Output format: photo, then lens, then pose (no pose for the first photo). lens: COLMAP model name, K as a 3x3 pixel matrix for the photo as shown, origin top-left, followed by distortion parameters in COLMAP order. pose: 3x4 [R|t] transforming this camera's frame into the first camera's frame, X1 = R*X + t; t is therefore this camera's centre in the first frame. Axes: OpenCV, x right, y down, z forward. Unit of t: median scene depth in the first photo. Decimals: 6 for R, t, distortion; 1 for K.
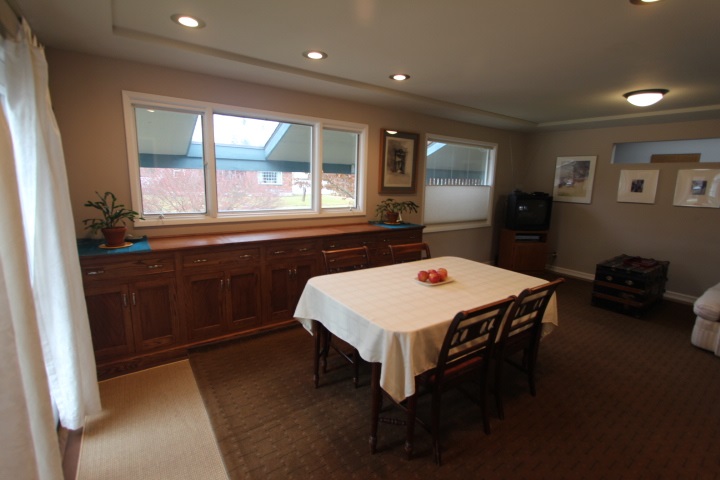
lens RADIAL K [[333.9, 0, 360.5], [0, 333.9, 238.8], [0, 0, 1]] dist [-0.014713, -0.001178]
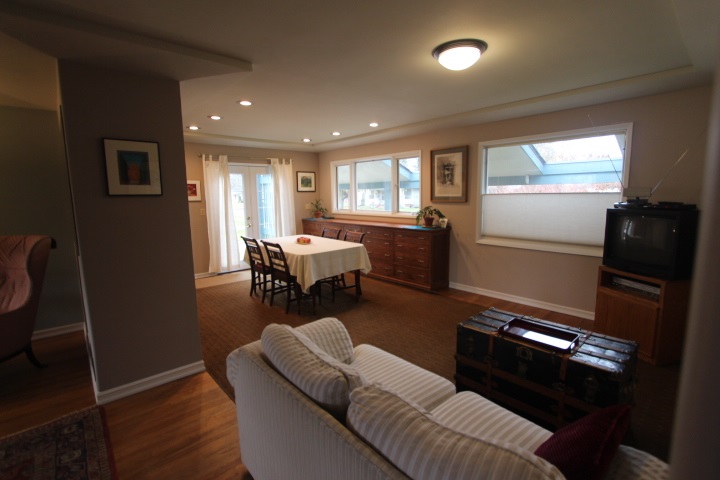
lens RADIAL K [[333.9, 0, 360.7], [0, 333.9, 237.9], [0, 0, 1]] dist [-0.014713, -0.001178]
pose [[0.107028, 0.105586, -0.988634, 1.234947], [-0.161105, 0.983047, 0.087548, -0.070543], [0.981117, 0.149903, 0.122224, 0.604945]]
